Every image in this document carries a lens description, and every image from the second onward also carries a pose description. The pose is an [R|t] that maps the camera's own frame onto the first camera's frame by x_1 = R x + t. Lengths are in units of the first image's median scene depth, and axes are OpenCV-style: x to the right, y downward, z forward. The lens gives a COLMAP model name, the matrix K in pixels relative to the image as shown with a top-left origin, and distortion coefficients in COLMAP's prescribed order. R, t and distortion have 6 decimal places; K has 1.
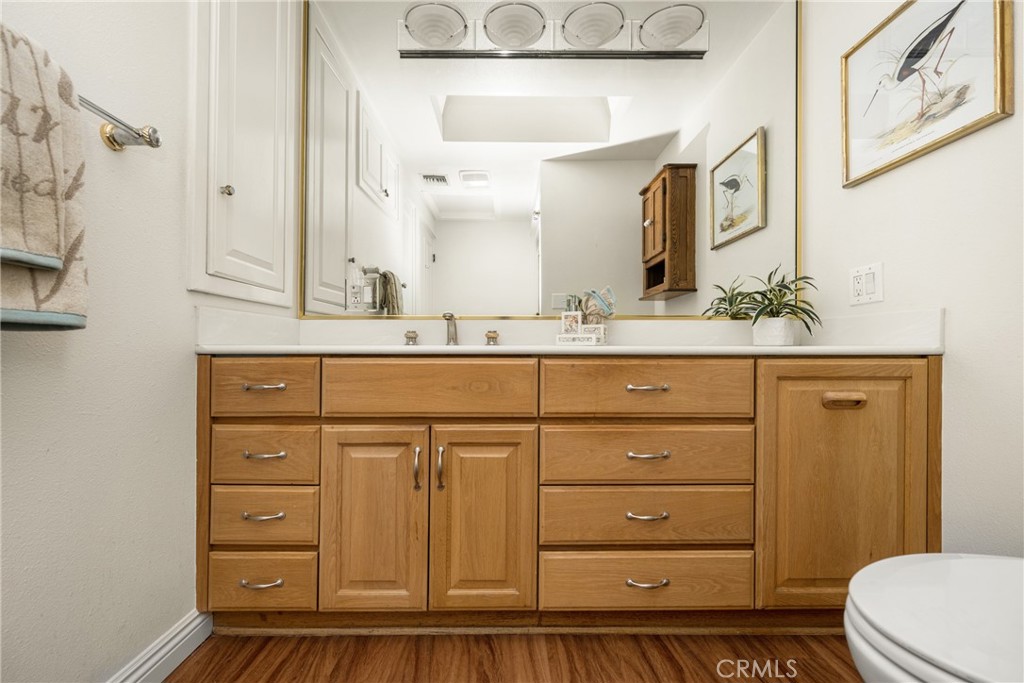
lens RADIAL K [[411.4, 0, 508.0], [0, 411.4, 350.4], [0, 0, 1]] dist [-0.000416, 0.000511]
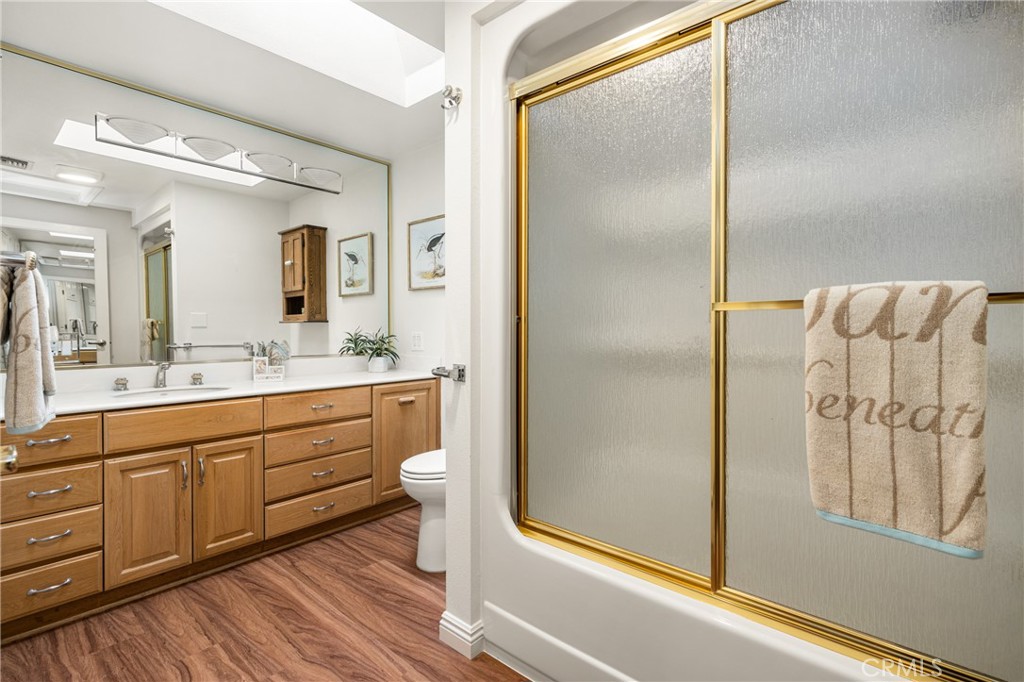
lens RADIAL K [[472.4, 0, 507.2], [0, 472.4, 340.5], [0, 0, 1]] dist [0.000036, 0.000233]
pose [[0.661027, -0.015918, 0.750193, -0.727421], [0.002135, 0.999811, 0.019332, -0.252282], [-0.750359, -0.011177, 0.660936, -1.079015]]
